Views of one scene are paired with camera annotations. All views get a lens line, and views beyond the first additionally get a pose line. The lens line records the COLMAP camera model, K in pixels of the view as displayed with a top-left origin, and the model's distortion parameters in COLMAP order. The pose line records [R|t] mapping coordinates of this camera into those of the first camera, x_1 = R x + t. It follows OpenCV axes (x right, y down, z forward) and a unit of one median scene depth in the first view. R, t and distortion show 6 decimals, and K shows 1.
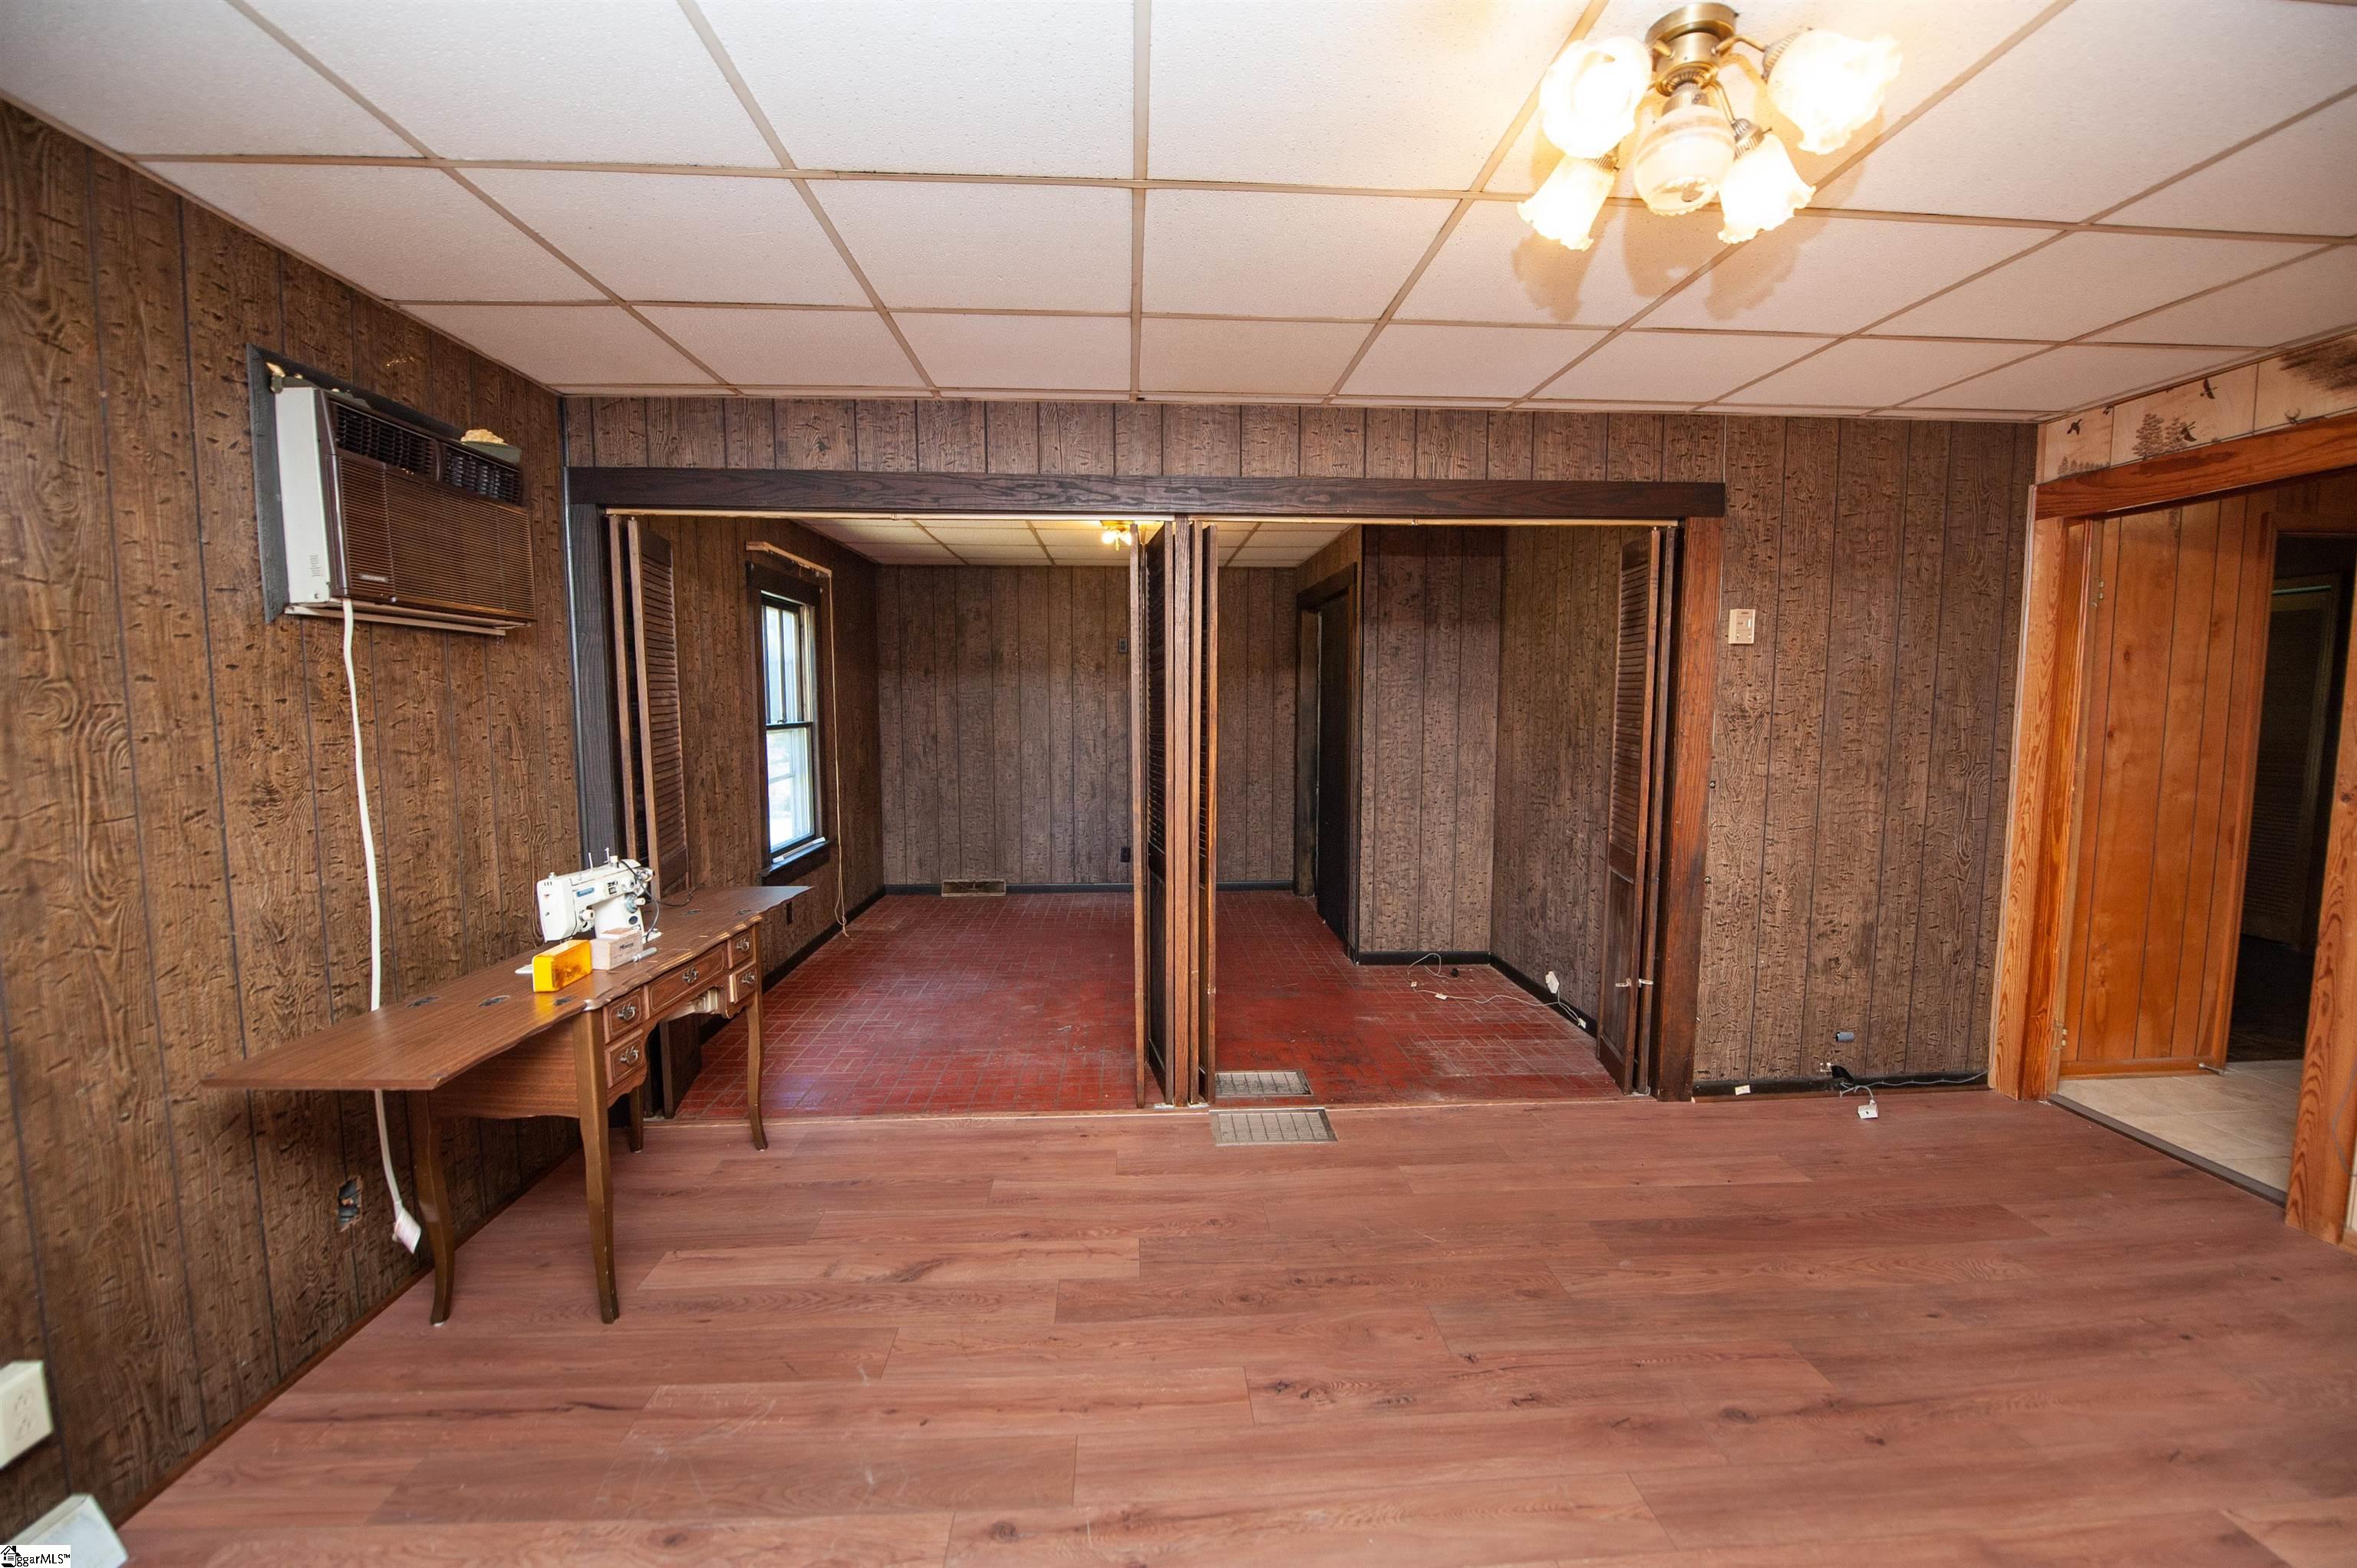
lens RADIAL K [[941.2, 0, 1194.1], [0, 941.2, 785.8], [0, 0, 1]] dist [0.008778, -0.003700]
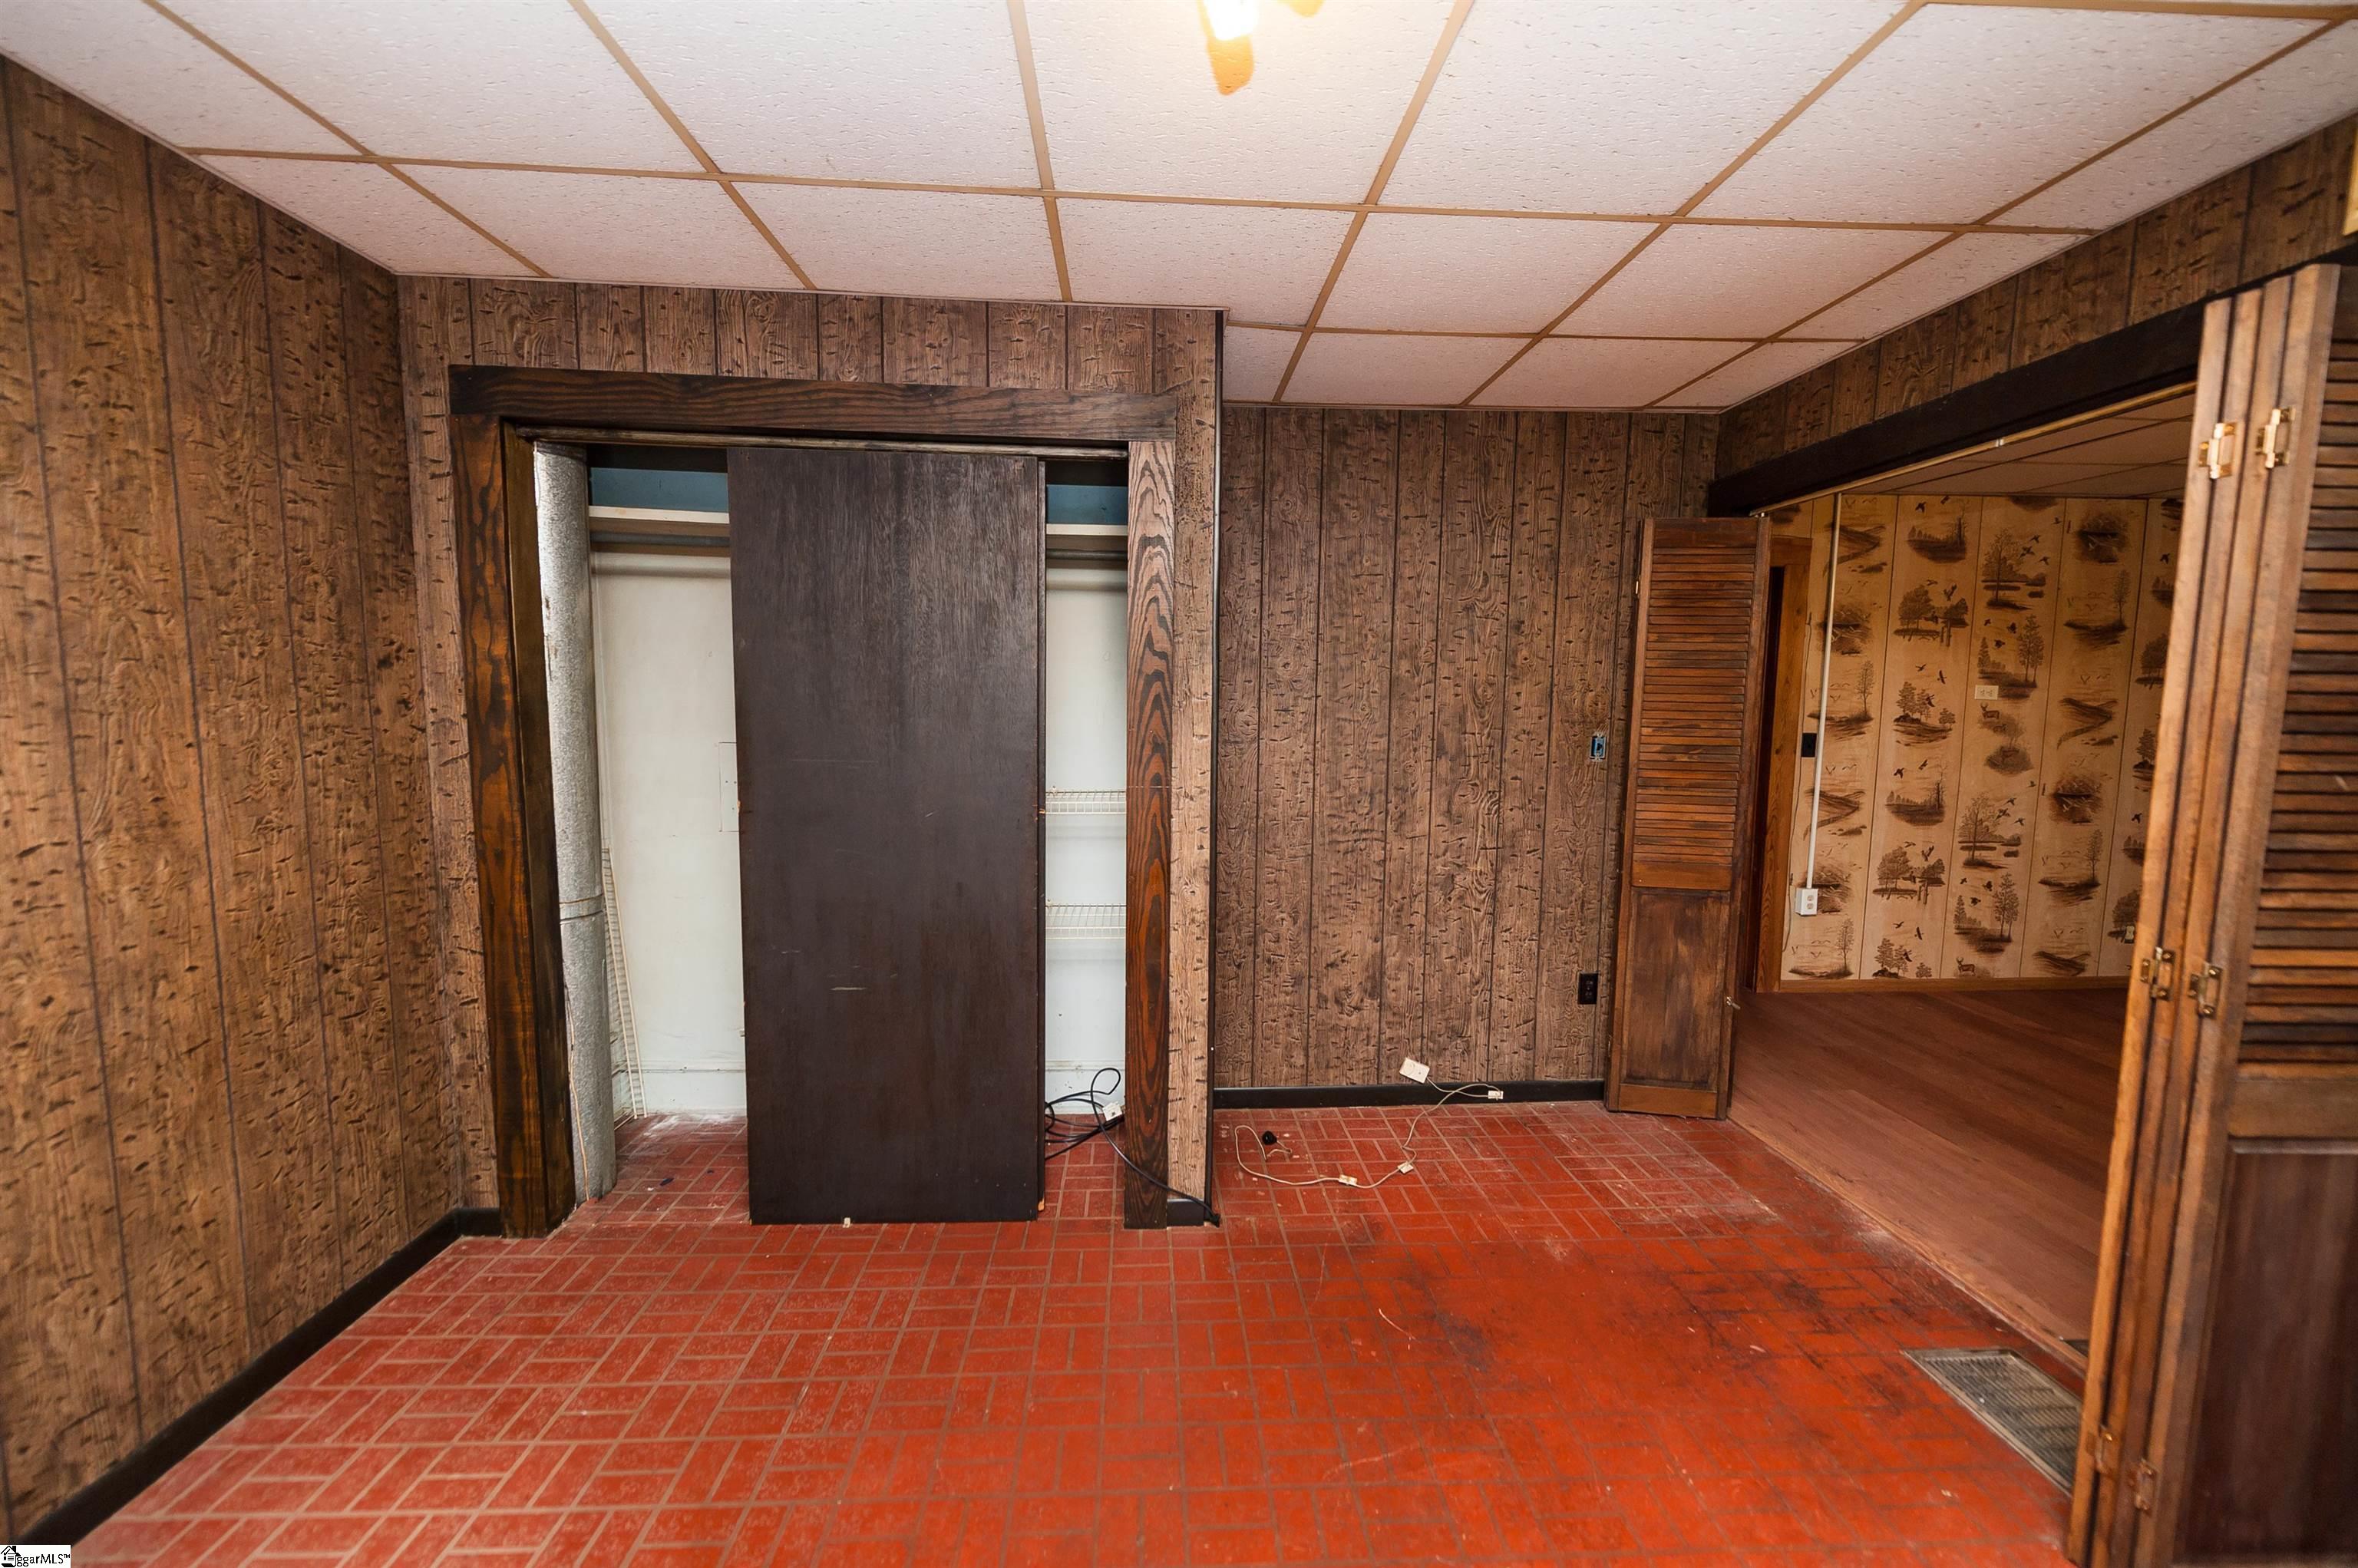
lens RADIAL K [[941.6, 0, 1188.2], [0, 941.6, 780.4], [0, 0, 1]] dist [0.008778, -0.003700]
pose [[0.019714, -0.090096, 0.995738, -0.230797], [0.080085, 0.992874, 0.088252, -0.066869], [-0.996593, 0.078004, 0.026789, 0.742545]]
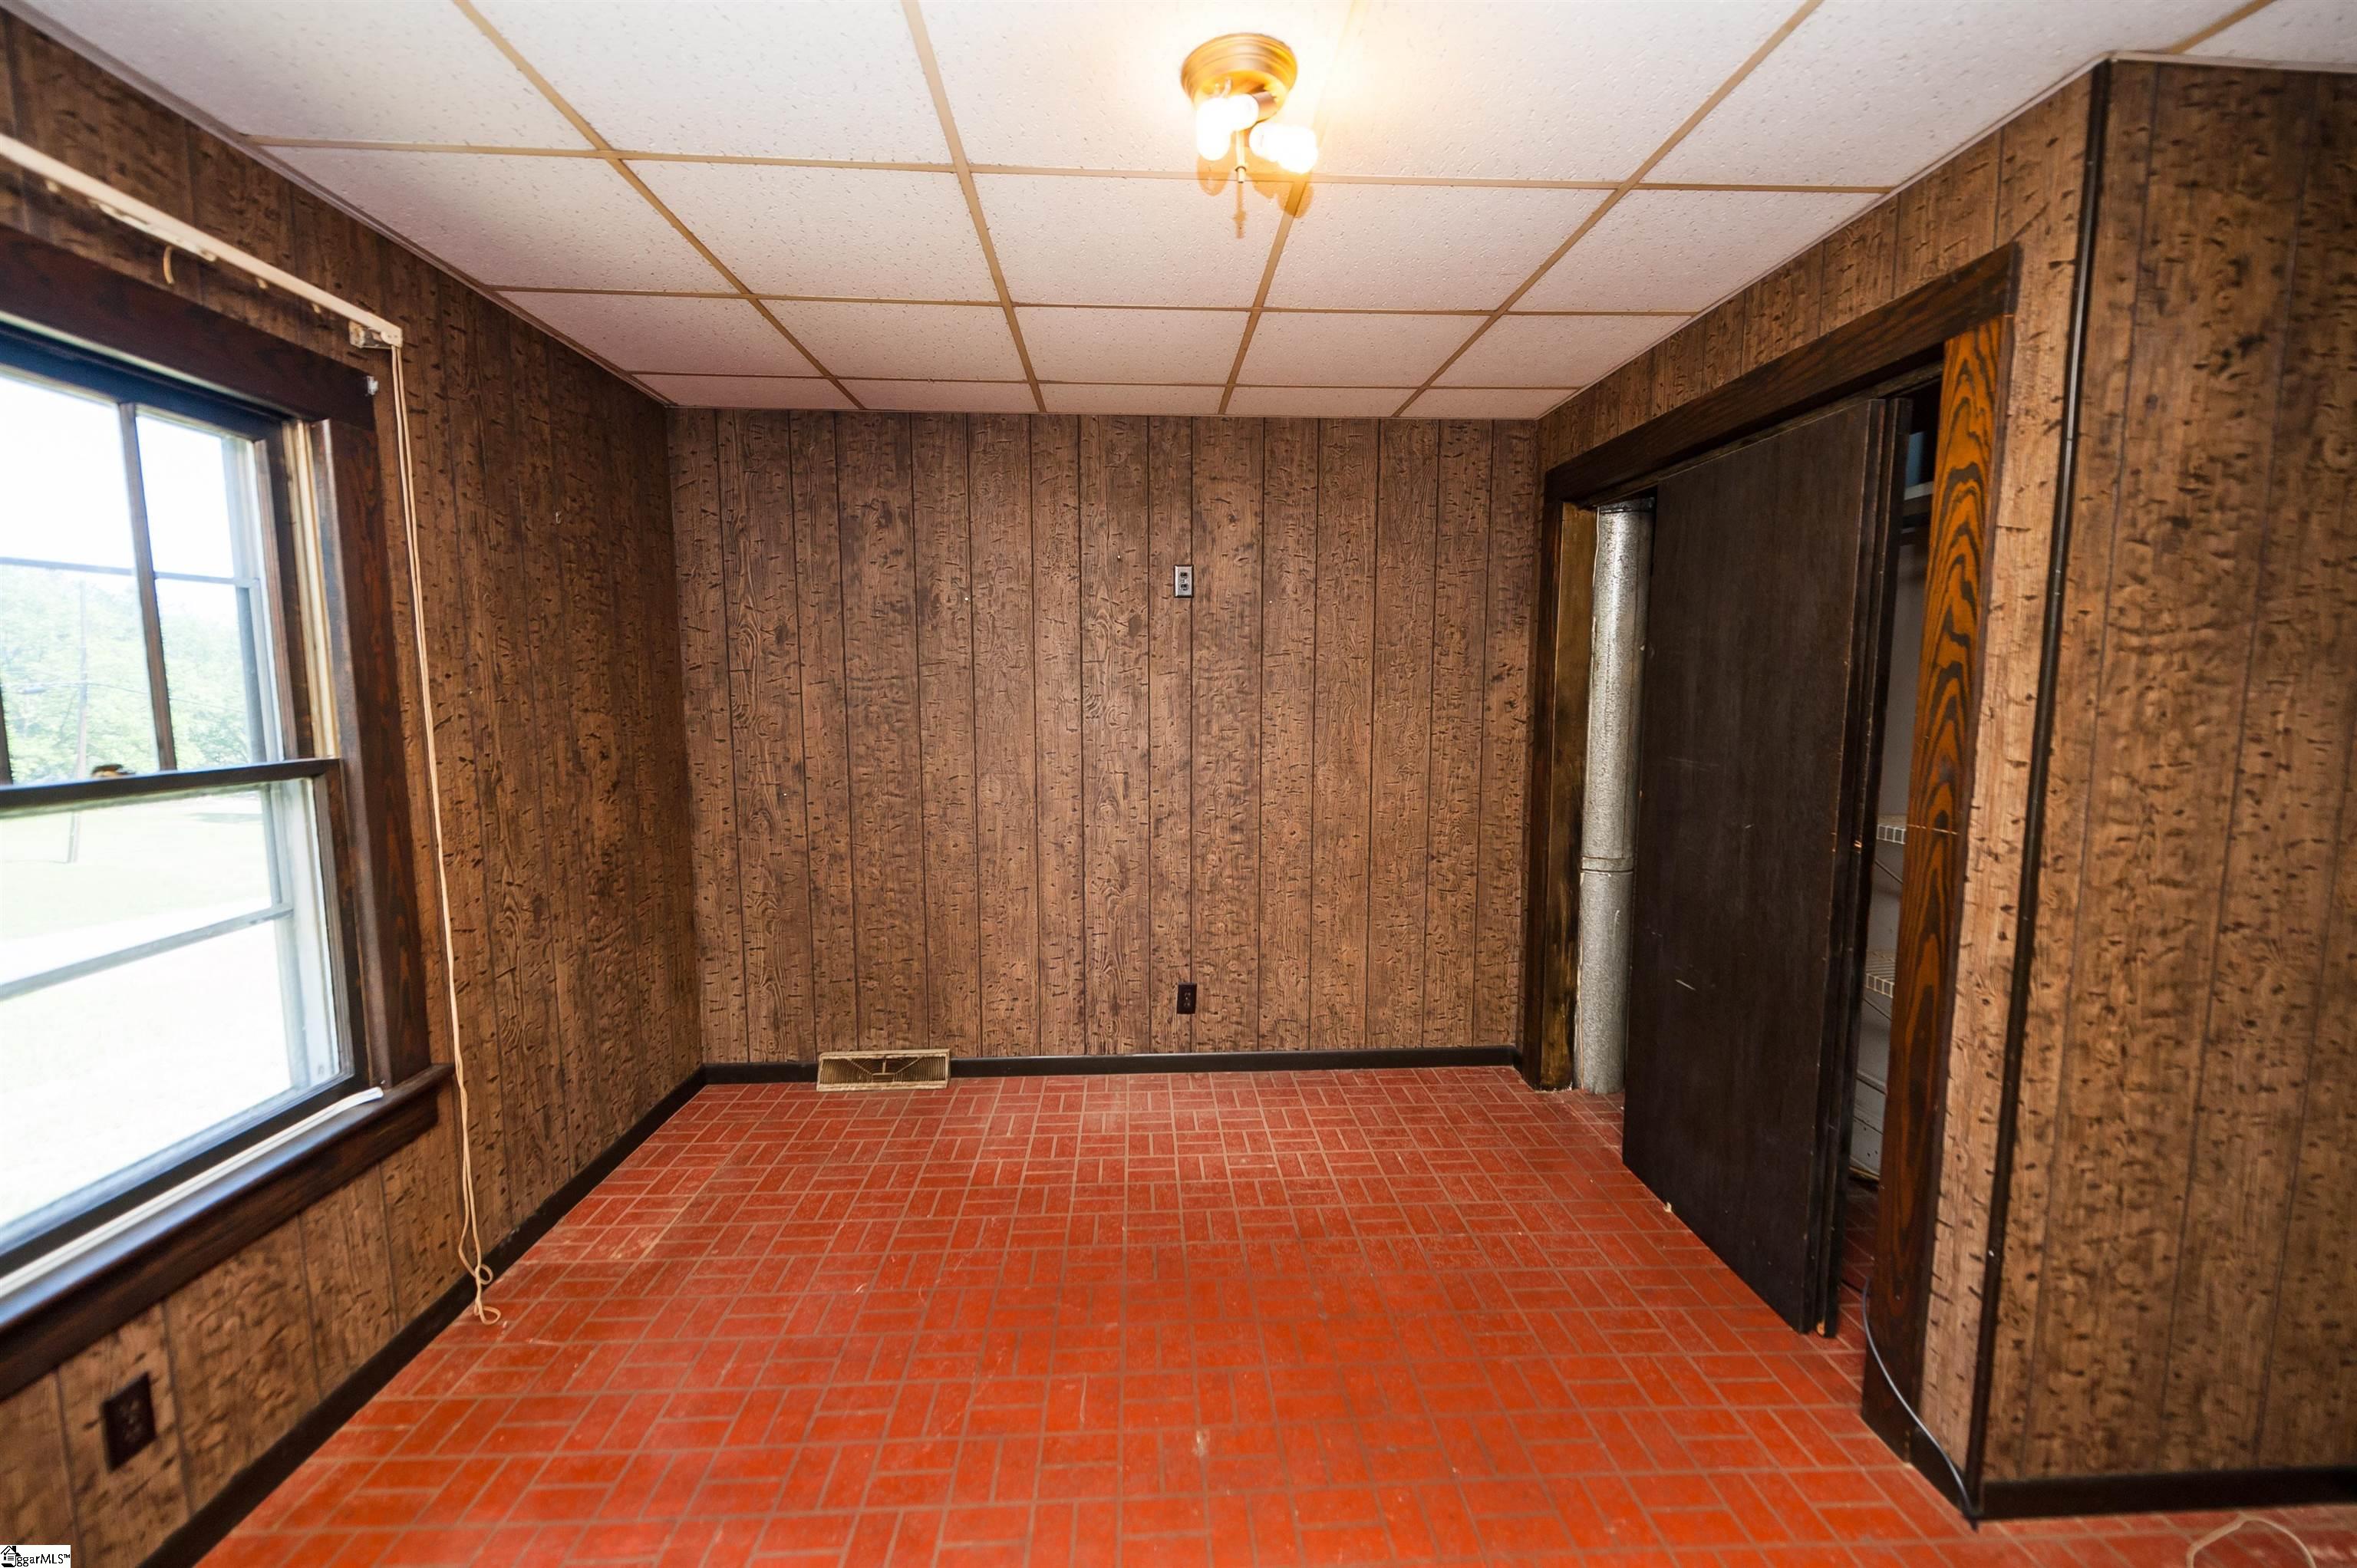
lens RADIAL K [[941.2, 0, 1189.8], [0, 941.2, 781.1], [0, 0, 1]] dist [0.008778, -0.003700]
pose [[0.999967, -0.000936, -0.008051, -0.069228], [0.001000, 0.999968, 0.007955, -0.048985], [0.008044, -0.007963, 0.999936, 0.512532]]
